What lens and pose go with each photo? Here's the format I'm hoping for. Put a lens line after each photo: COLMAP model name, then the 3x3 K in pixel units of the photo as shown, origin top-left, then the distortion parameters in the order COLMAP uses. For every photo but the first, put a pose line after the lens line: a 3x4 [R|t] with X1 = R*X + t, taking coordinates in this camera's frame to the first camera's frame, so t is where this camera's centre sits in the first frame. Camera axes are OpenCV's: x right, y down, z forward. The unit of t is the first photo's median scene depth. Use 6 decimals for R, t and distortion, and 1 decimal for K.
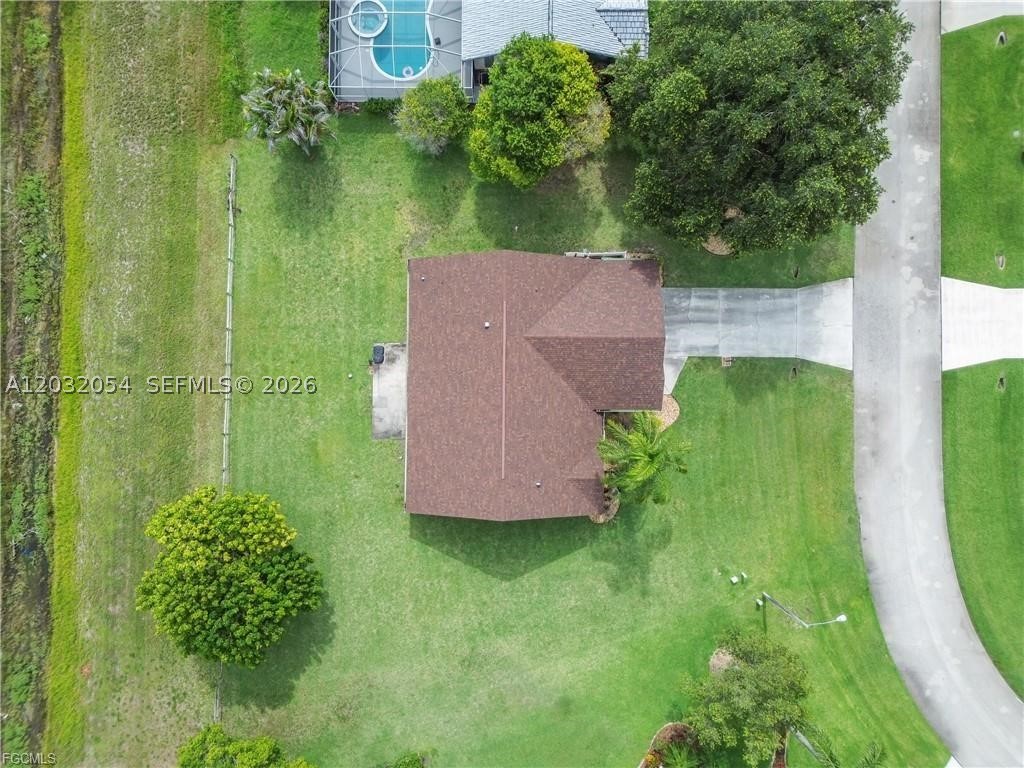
lens RADIAL K [[719.9, 0, 510.6], [0, 719.9, 380.8], [0, 0, 1]] dist [0.059969, -0.067643]
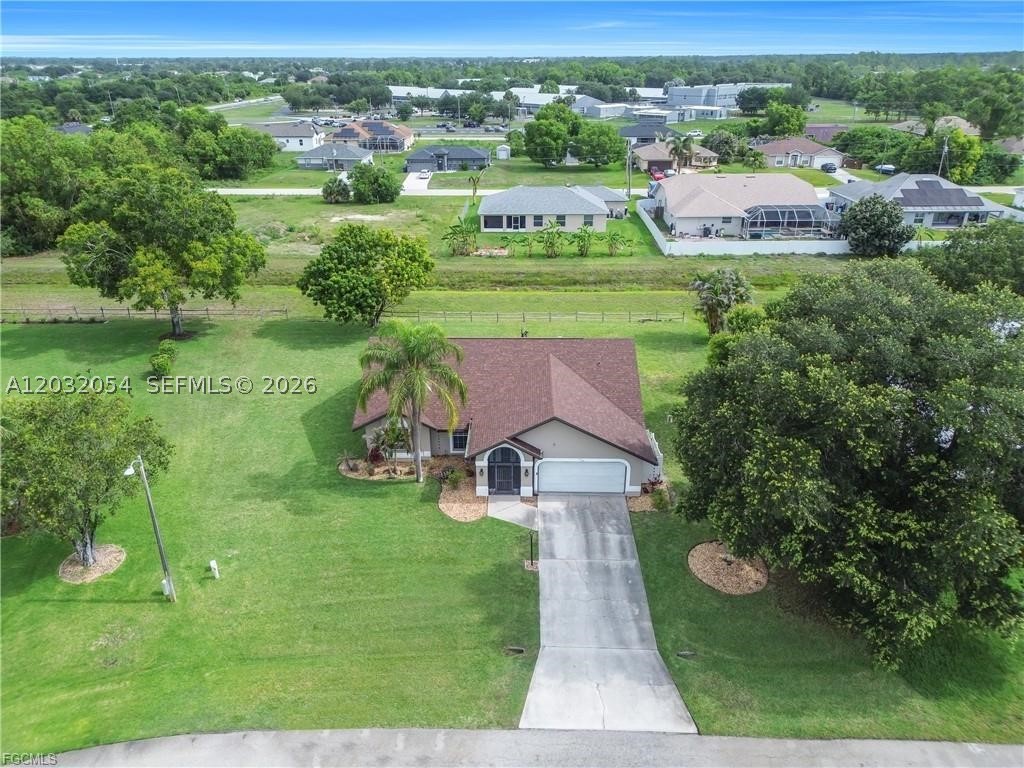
lens RADIAL K [[719.9, 0, 510.6], [0, 719.9, 380.8], [0, 0, 1]] dist [0.059969, -0.067643]
pose [[-0.012858, 0.425153, -0.905030, 0.840107], [-0.999384, 0.024088, 0.025514, -0.028306], [0.032647, 0.904801, 0.424581, 0.550346]]
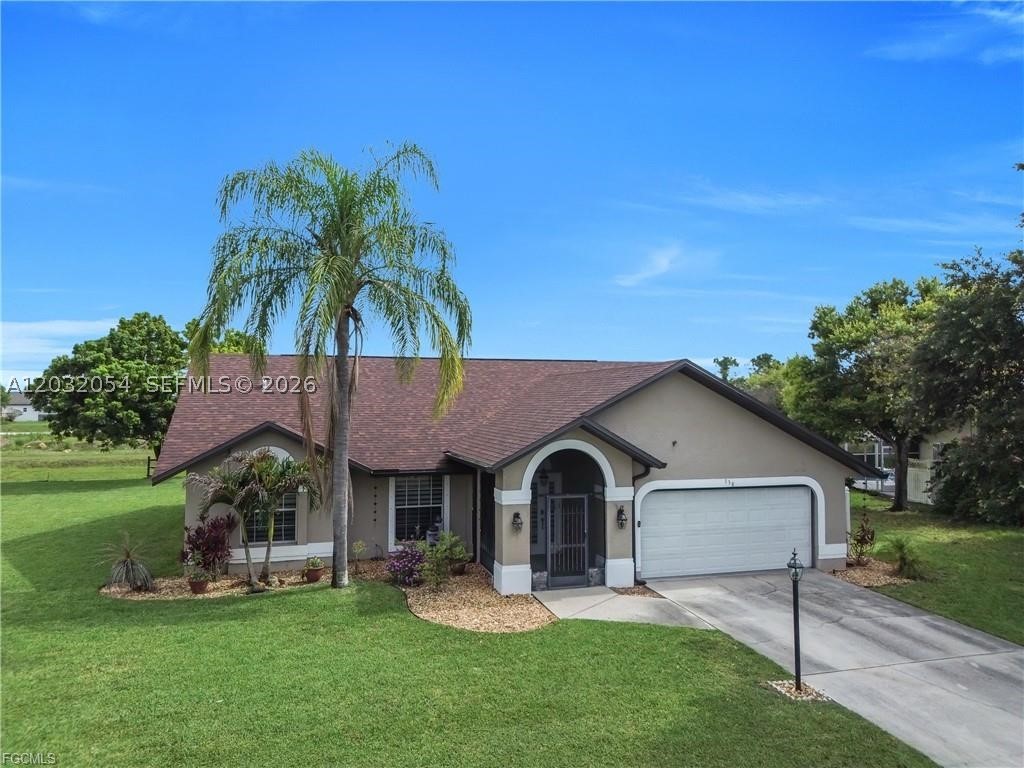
lens RADIAL K [[719.9, 0, 510.6], [0, 719.9, 380.8], [0, 0, 1]] dist [0.059969, -0.067643]
pose [[0.289660, -0.010536, -0.957072, 0.478983], [-0.956950, 0.016204, -0.289801, 0.115250], [0.018562, 0.999813, -0.005389, 0.906080]]
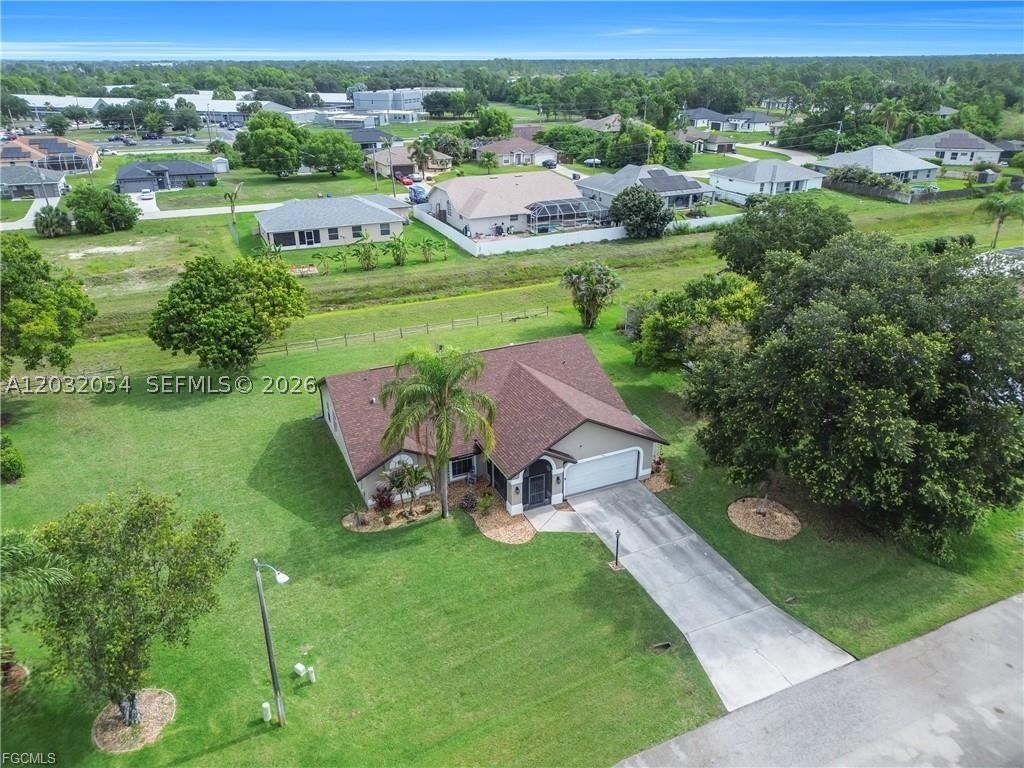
lens RADIAL K [[719.9, 0, 510.6], [0, 719.9, 380.8], [0, 0, 1]] dist [0.059969, -0.067643]
pose [[0.421993, 0.382626, -0.821900, 0.755423], [-0.906342, 0.199641, -0.372408, 0.287473], [0.021592, 0.902076, 0.431037, 0.538348]]
